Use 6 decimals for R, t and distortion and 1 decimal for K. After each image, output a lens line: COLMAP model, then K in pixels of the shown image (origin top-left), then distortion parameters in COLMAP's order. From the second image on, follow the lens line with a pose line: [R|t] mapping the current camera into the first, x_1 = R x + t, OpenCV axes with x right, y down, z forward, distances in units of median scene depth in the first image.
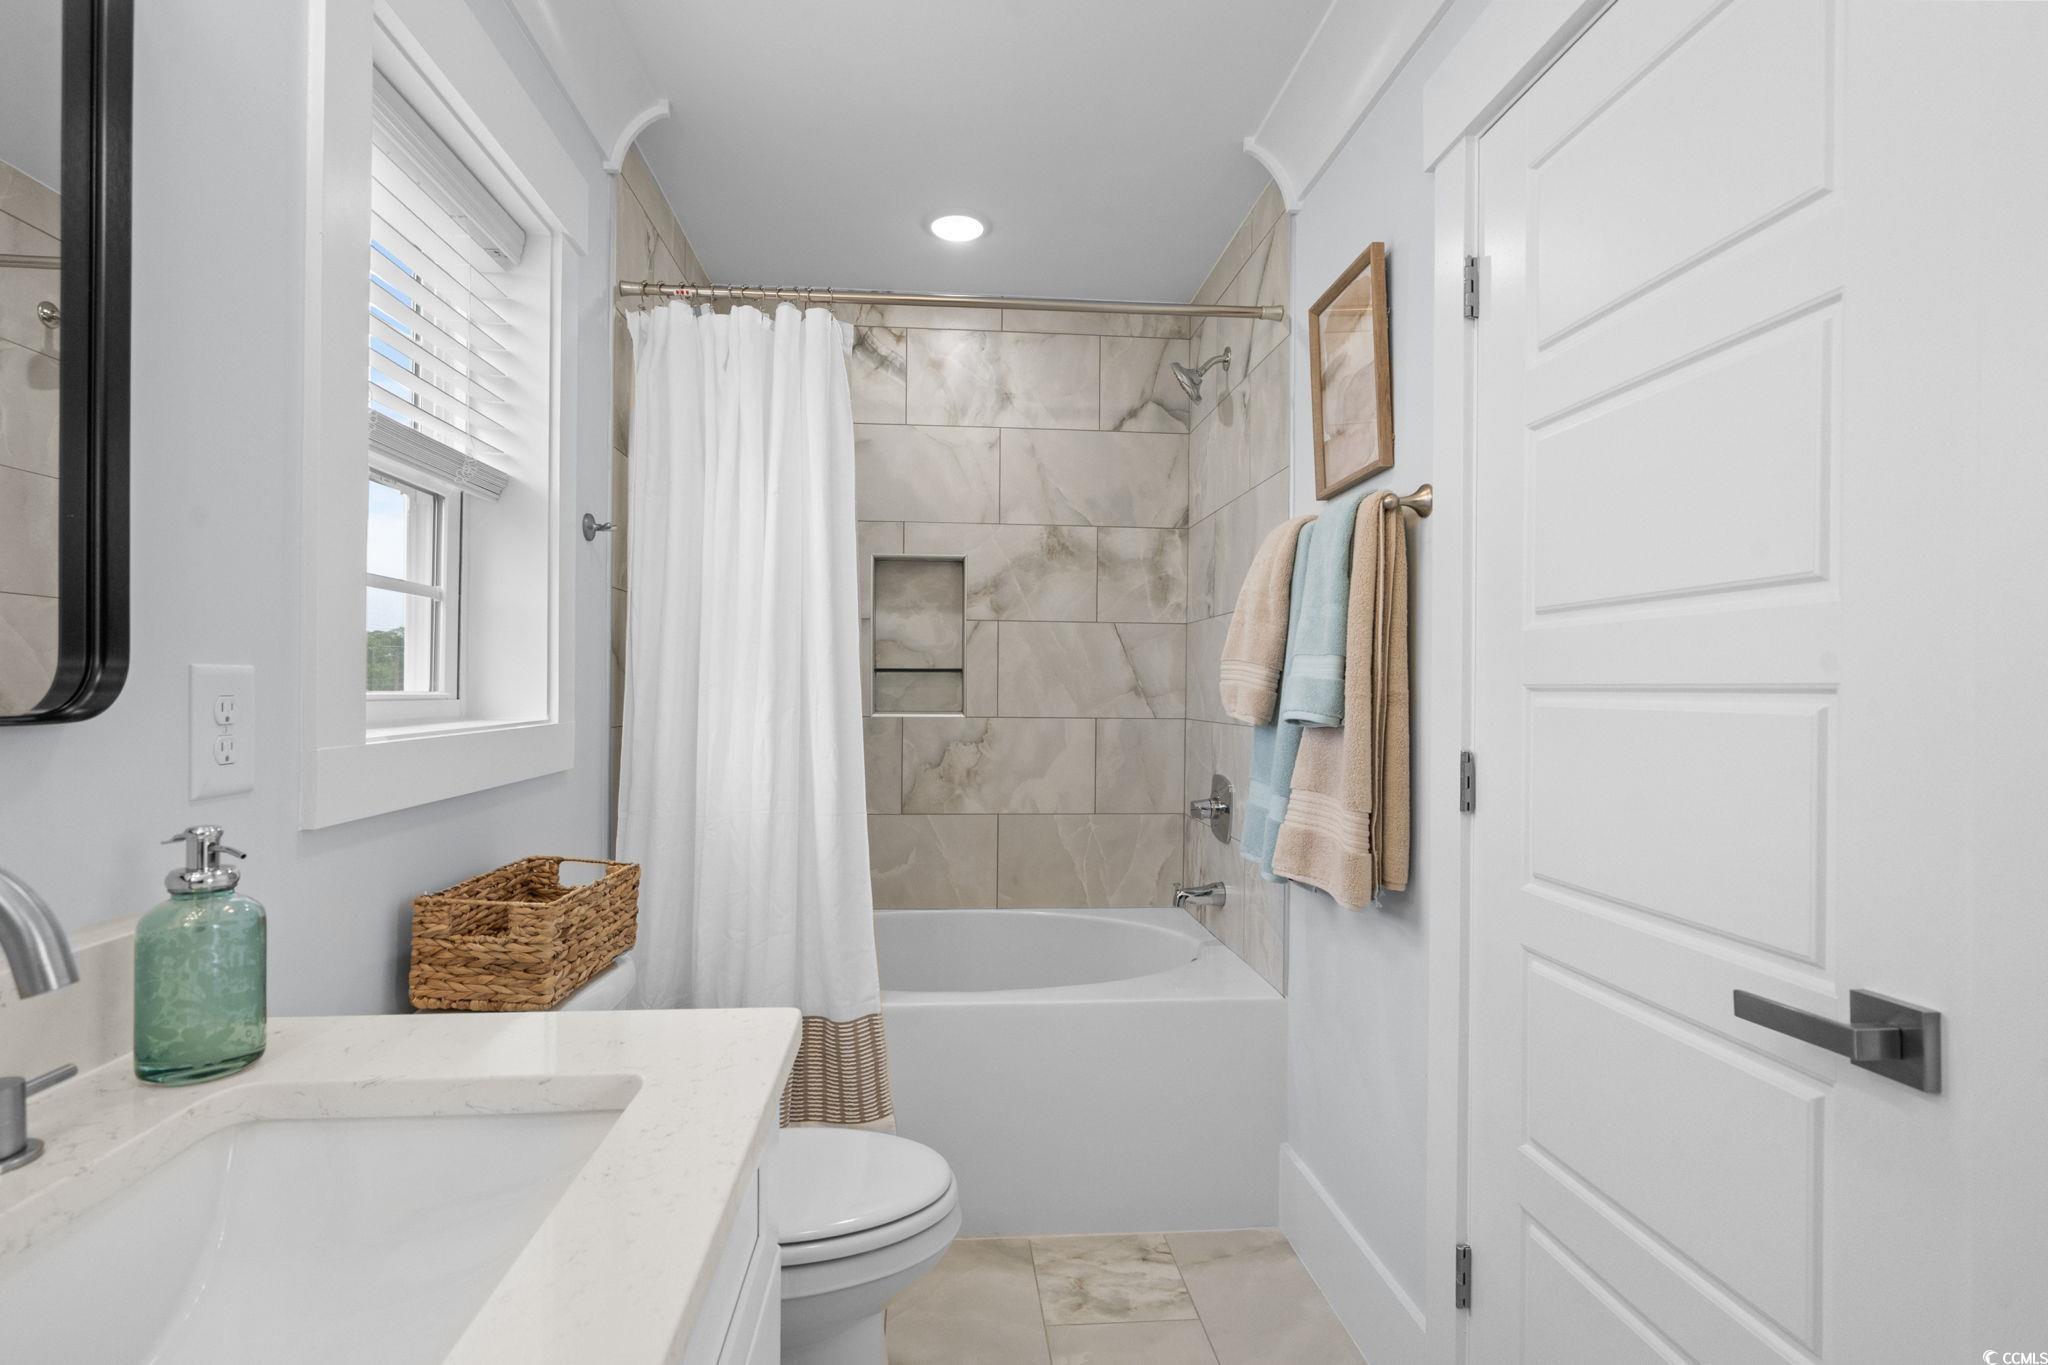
lens RADIAL K [[968.5, 0, 1017.0], [0, 968.5, 690.5], [0, 0, 1]] dist [-0.001572, -0.000281]
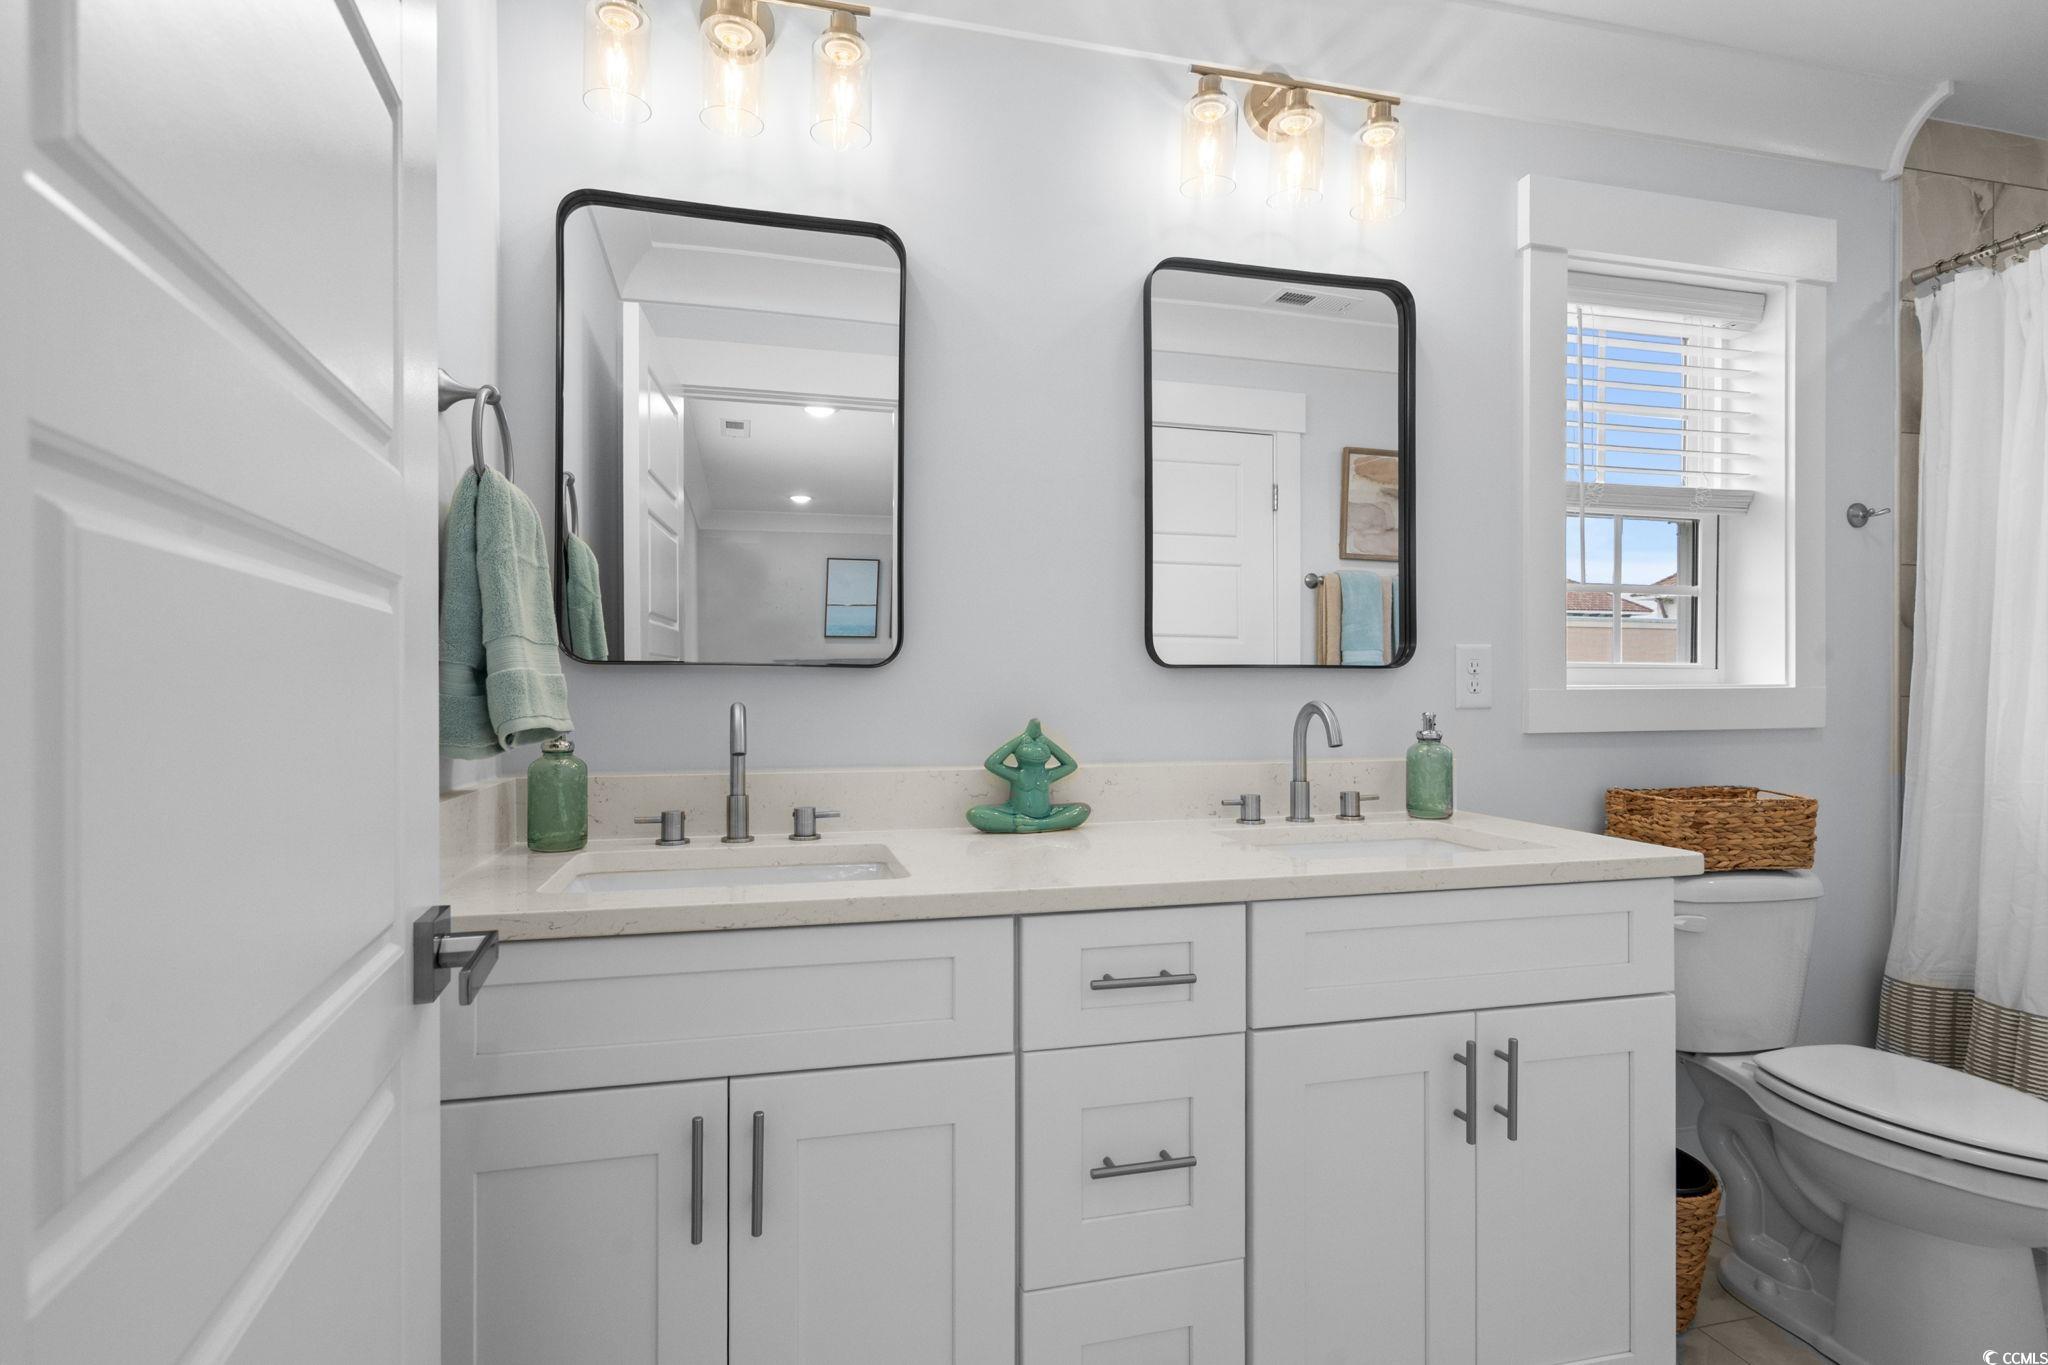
lens RADIAL K [[968.5, 0, 1017.0], [0, 968.5, 690.5], [0, 0, 1]] dist [-0.001572, -0.000281]
pose [[0.152017, -0.004981, -0.988365, 0.585685], [0.000153, 0.999987, -0.005016, 0.045073], [0.988378, 0.000612, 0.152016, -0.147335]]
